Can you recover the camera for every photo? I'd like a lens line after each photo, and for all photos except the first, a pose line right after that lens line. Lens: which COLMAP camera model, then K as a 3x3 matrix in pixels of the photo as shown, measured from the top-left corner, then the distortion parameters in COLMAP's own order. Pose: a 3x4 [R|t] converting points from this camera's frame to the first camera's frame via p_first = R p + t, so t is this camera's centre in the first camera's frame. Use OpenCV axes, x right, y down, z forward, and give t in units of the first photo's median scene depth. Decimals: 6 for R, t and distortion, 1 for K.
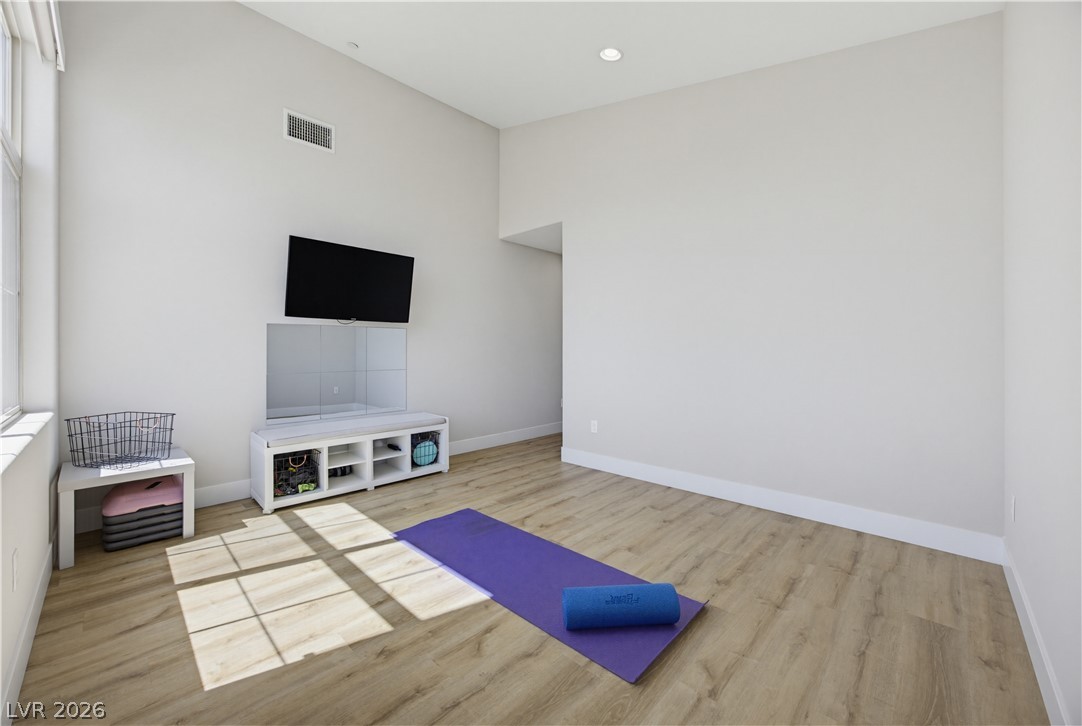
lens RADIAL K [[416.4, 0, 551.4], [0, 416.4, 360.1], [0, 0, 1]] dist [-0.009179, 0.000428]
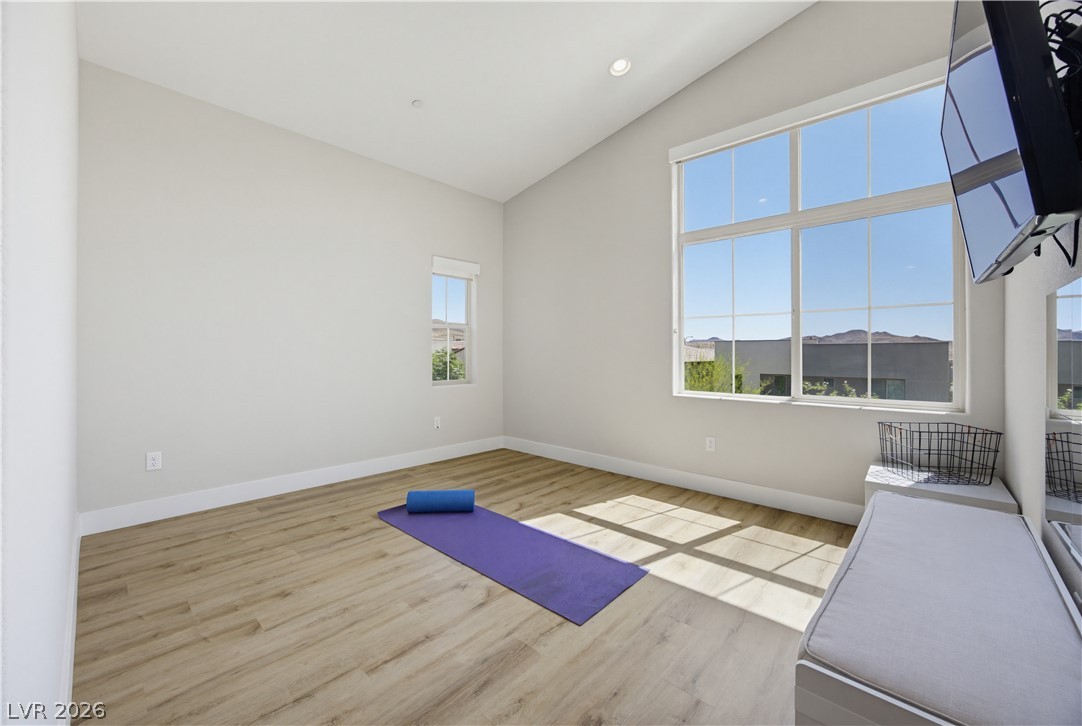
lens RADIAL K [[416.4, 0, 551.4], [0, 416.4, 360.1], [0, 0, 1]] dist [-0.009179, 0.000428]
pose [[-0.999808, -0.001819, -0.019487, -0.196331], [-0.002543, 0.999305, 0.037193, -0.042782], [0.019406, 0.037236, -0.999118, 2.081473]]
